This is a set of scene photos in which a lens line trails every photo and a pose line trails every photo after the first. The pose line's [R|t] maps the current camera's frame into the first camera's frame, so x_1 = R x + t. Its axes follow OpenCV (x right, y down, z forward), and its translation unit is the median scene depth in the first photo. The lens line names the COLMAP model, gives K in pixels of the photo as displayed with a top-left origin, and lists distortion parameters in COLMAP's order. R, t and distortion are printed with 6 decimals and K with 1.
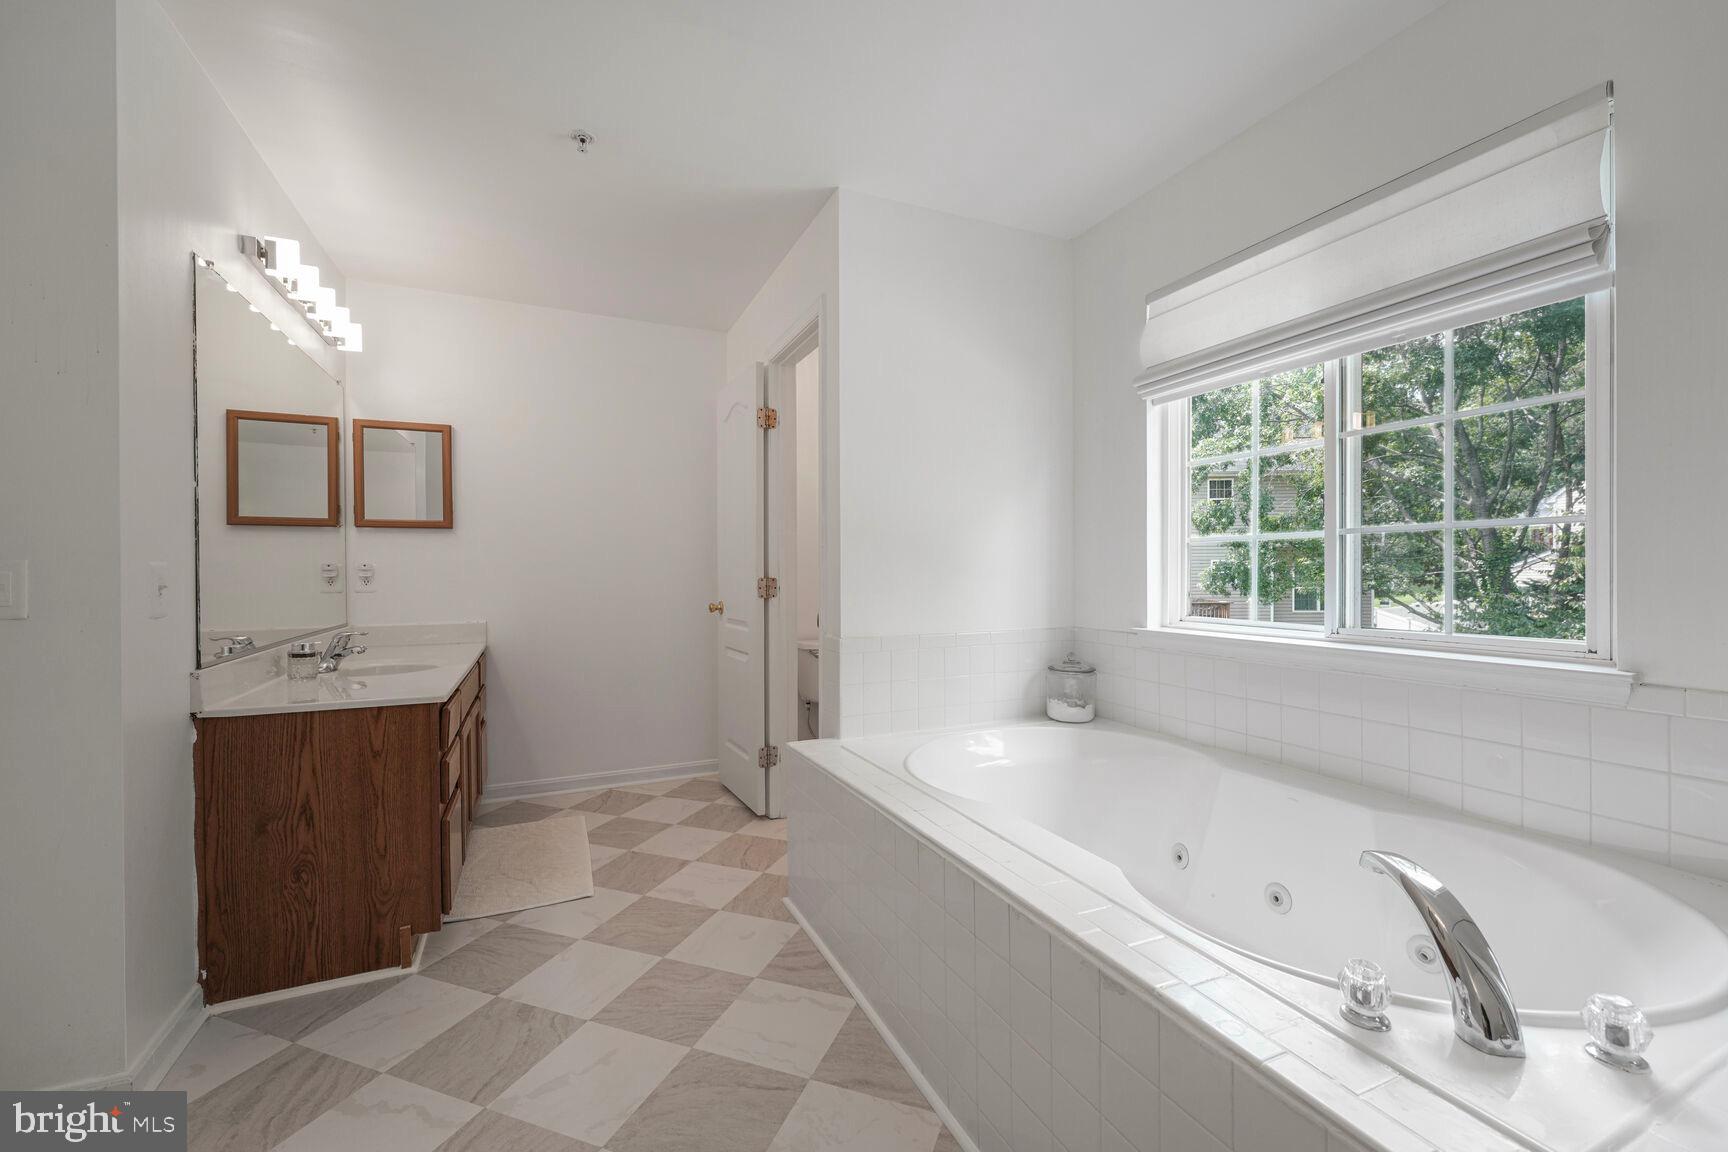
lens RADIAL K [[716.1, 0, 861.3], [0, 716.1, 579.5], [0, 0, 1]] dist [0.001285, 0.000387]
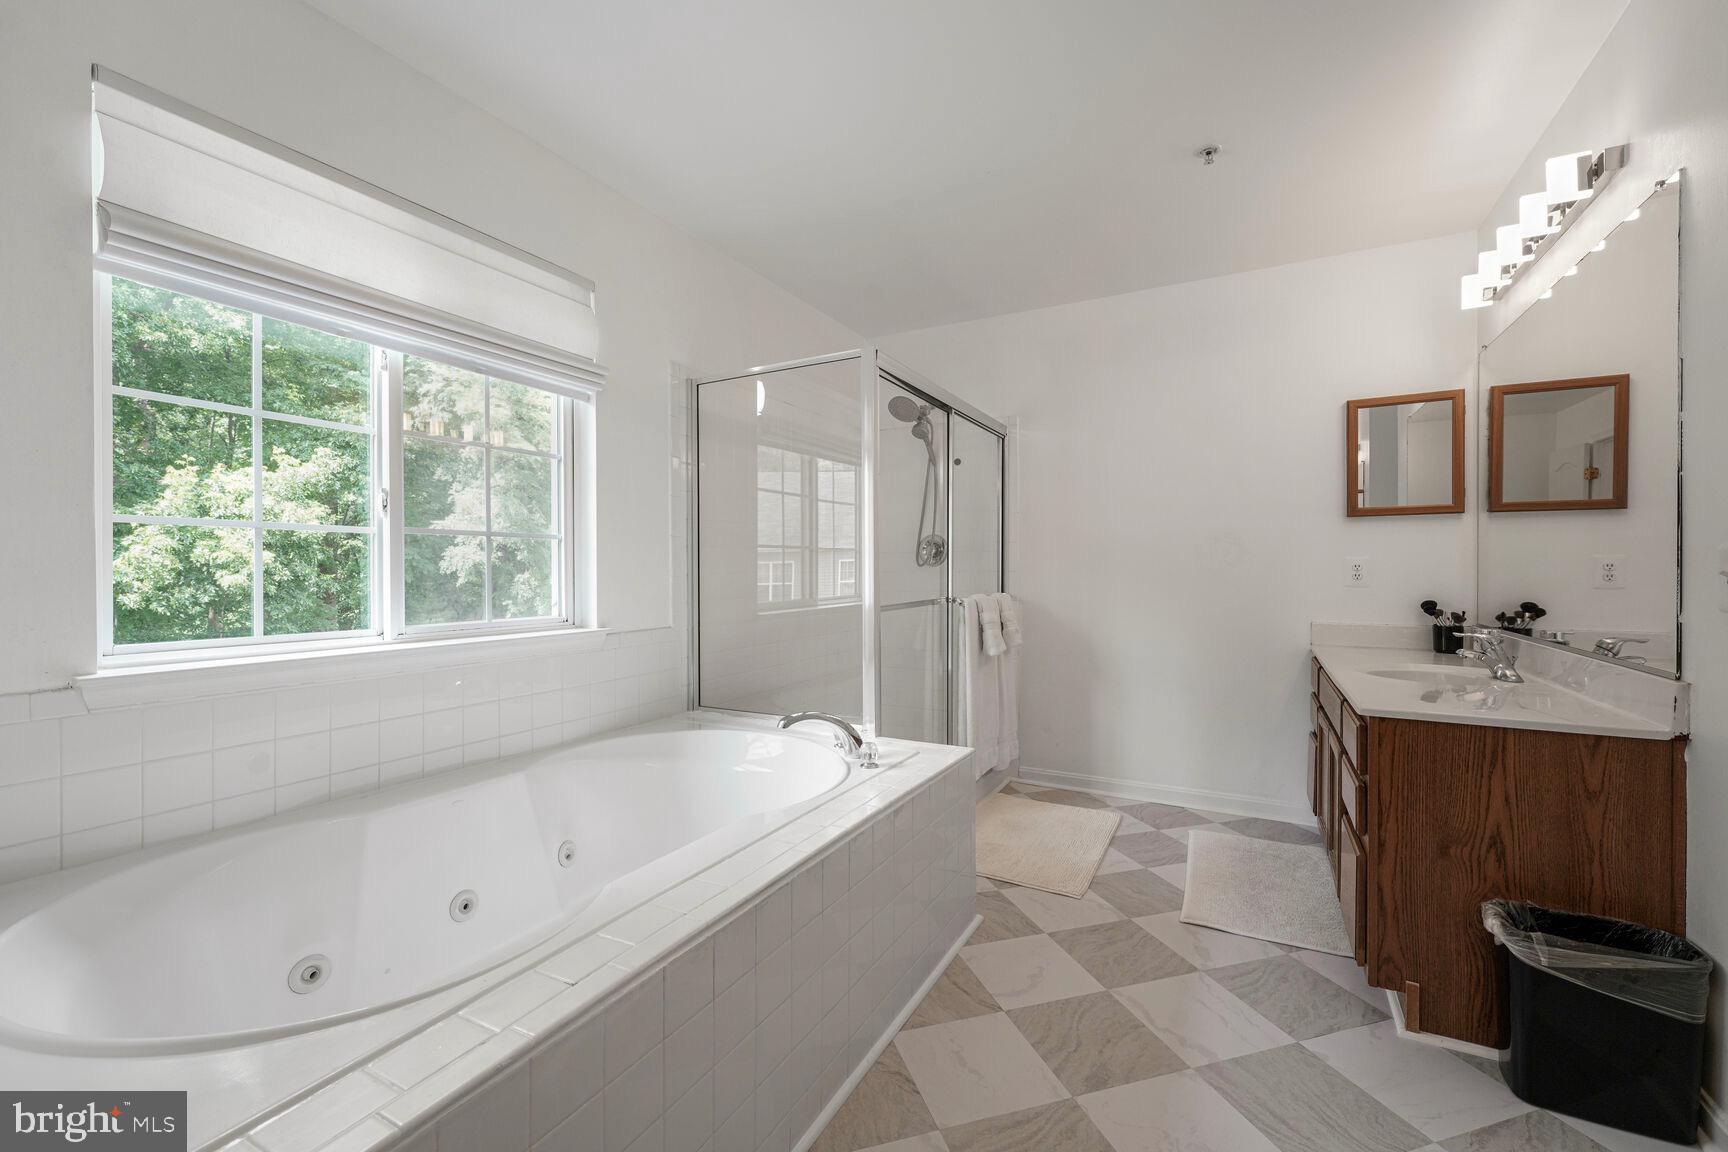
lens RADIAL K [[716.1, 0, 858.9], [0, 716.1, 570.4], [0, 0, 1]] dist [0.001285, 0.000387]
pose [[-0.608858, 0.002585, 0.793275, -0.679371], [0.010056, 0.999939, 0.004460, -0.010985], [-0.793215, 0.010692, -0.608847, 1.516929]]
